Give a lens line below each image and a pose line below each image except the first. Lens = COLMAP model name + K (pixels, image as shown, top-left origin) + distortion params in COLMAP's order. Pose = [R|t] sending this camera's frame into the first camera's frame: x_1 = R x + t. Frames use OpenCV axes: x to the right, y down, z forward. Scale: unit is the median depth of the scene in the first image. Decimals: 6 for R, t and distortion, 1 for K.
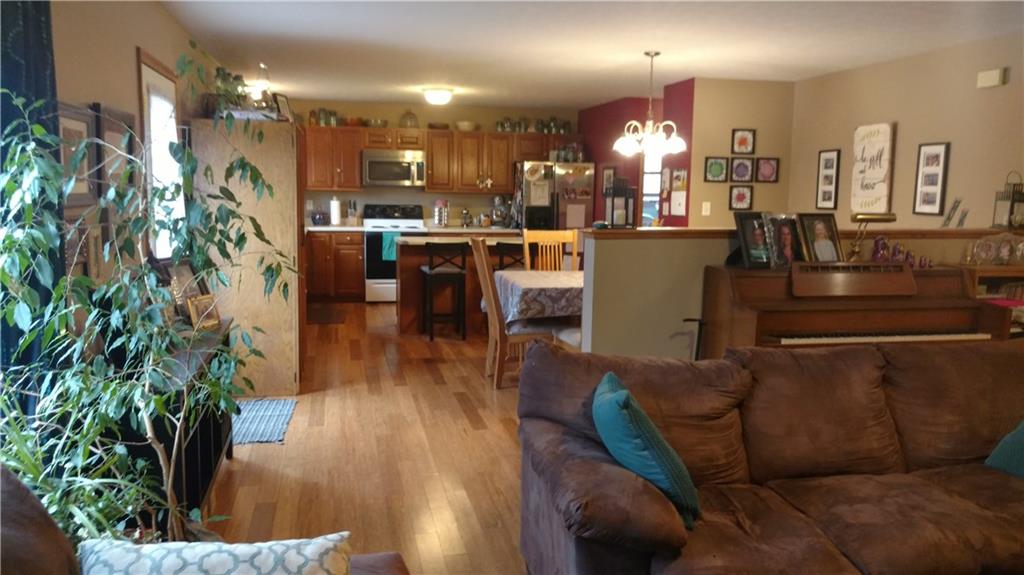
lens RADIAL K [[855.9, 0, 517.2], [0, 855.9, 292.0], [0, 0, 1]] dist [0.060913, -0.007417]
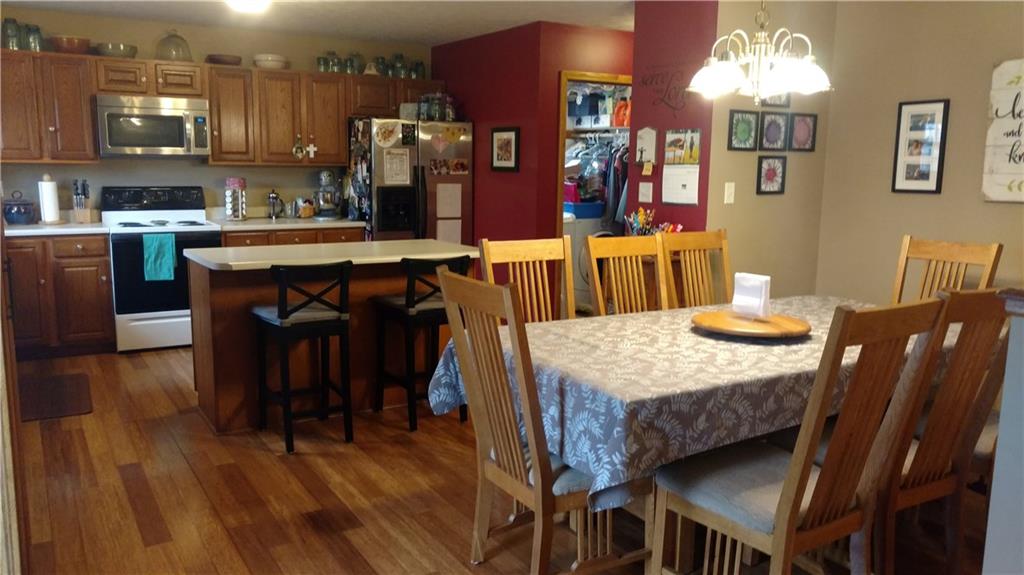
lens RADIAL K [[826.8, 0, 512.0], [0, 826.8, 287.5], [0, 0, 1]] dist [0.030922, -0.004539]
pose [[0.945715, -0.052894, 0.320664, -0.100161], [0.040978, 0.998199, 0.043802, -0.046693], [-0.322404, -0.028284, 0.946180, 0.364364]]
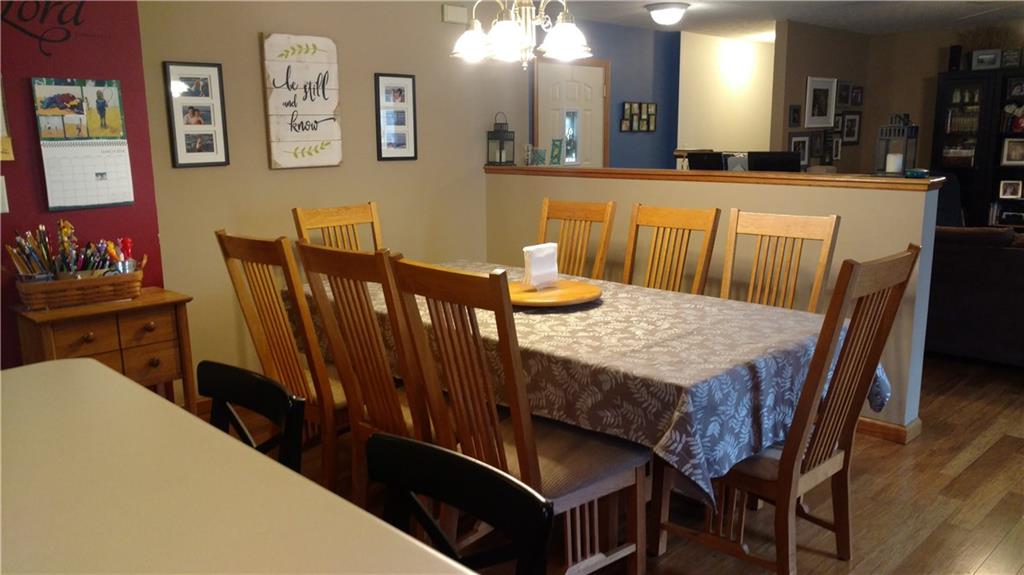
lens RADIAL K [[789.1, 0, 512.0], [0, 789.1, 287.5], [0, 0, 1]] dist [-0.001595, -0.001367]
pose [[-0.524185, -0.175288, 0.833369, -0.156596], [0.103425, 0.958240, 0.266606, -0.100436], [-0.845301, 0.225942, -0.484166, 0.802614]]
